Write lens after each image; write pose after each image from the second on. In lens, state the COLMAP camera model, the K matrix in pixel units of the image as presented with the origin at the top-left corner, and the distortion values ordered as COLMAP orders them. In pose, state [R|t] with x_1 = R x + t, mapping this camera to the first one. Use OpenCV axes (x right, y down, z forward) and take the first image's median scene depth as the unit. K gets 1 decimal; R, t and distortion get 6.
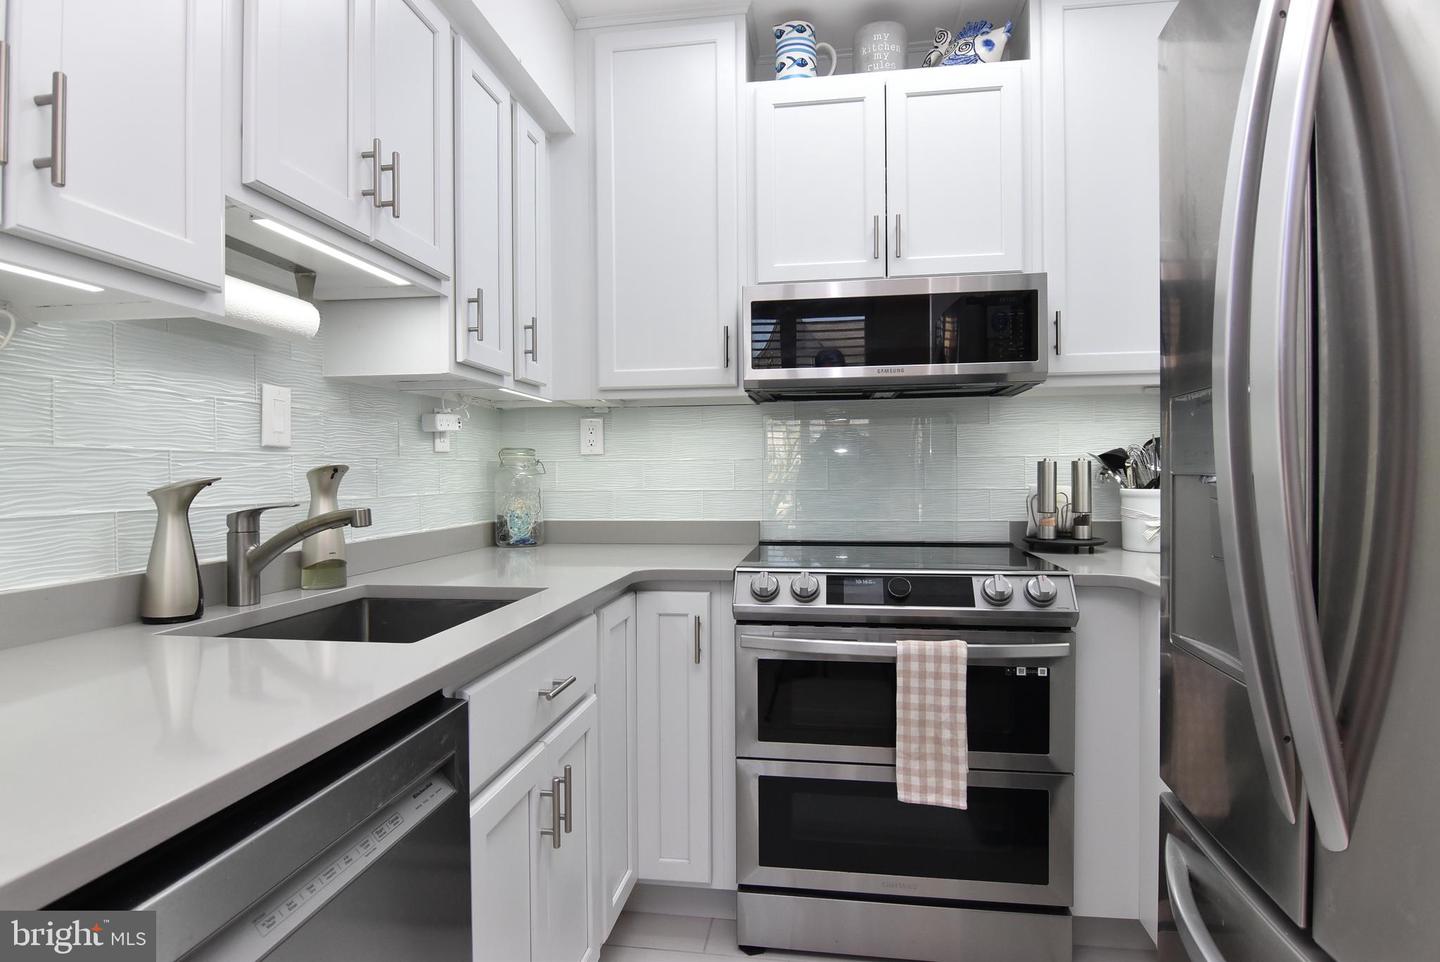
lens RADIAL K [[766.5, 0, 720.1], [0, 766.5, 479.0], [0, 0, 1]] dist [-0.001578, -0.011139]
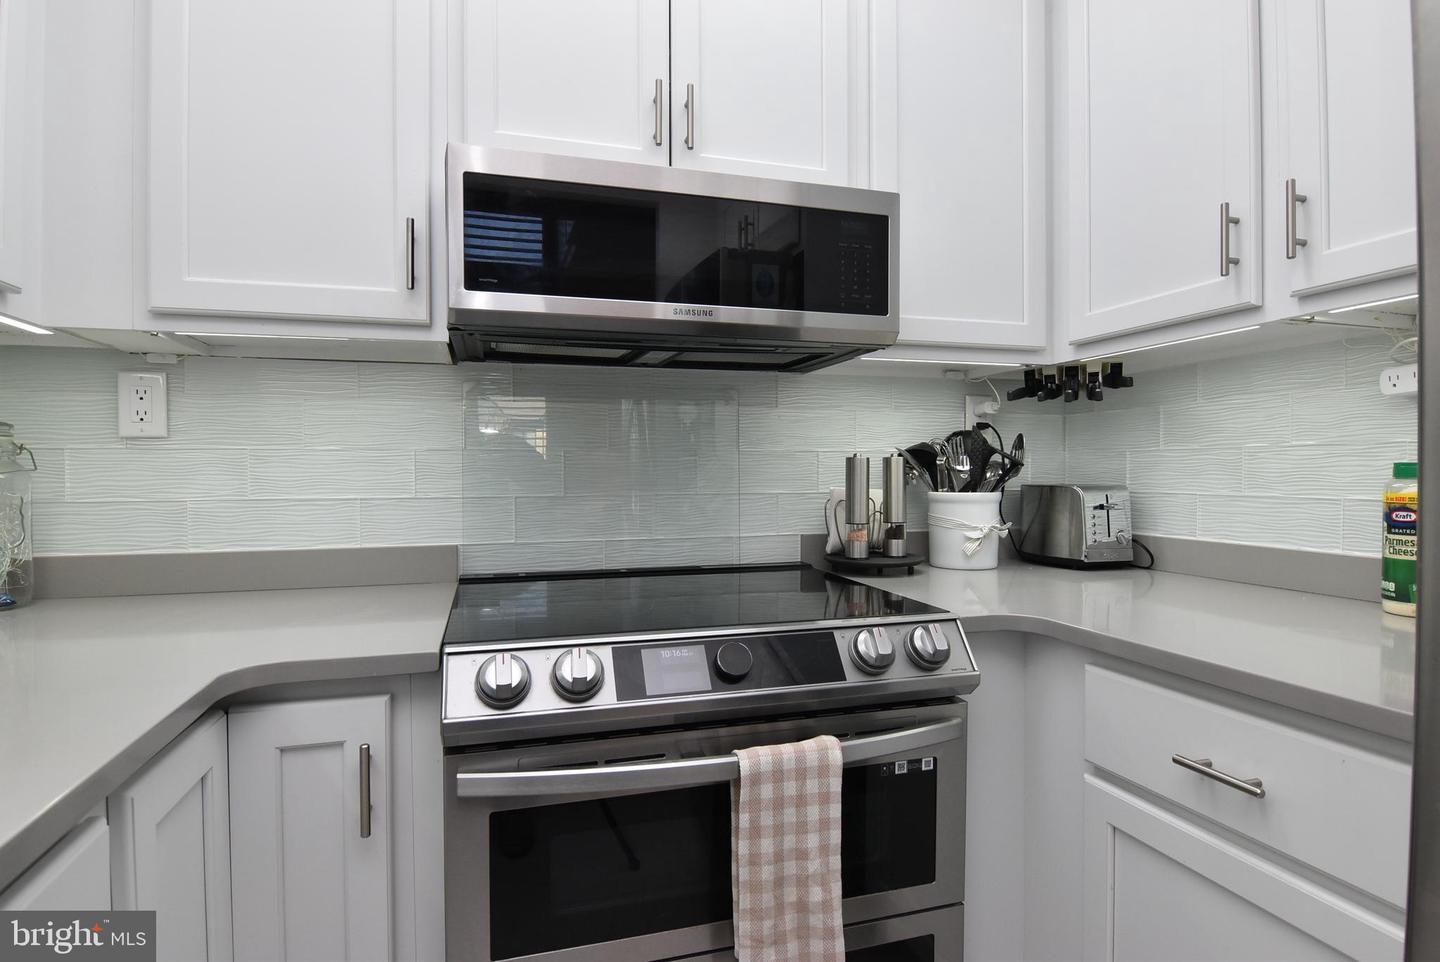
lens RADIAL K [[766.5, 0, 720.8], [0, 766.5, 483.8], [0, 0, 1]] dist [-0.001578, -0.011139]
pose [[0.902981, -0.001991, 0.429675, -0.033528], [-0.000681, 0.999981, 0.006065, -0.001174], [-0.429679, -0.005769, 0.902963, 0.420101]]
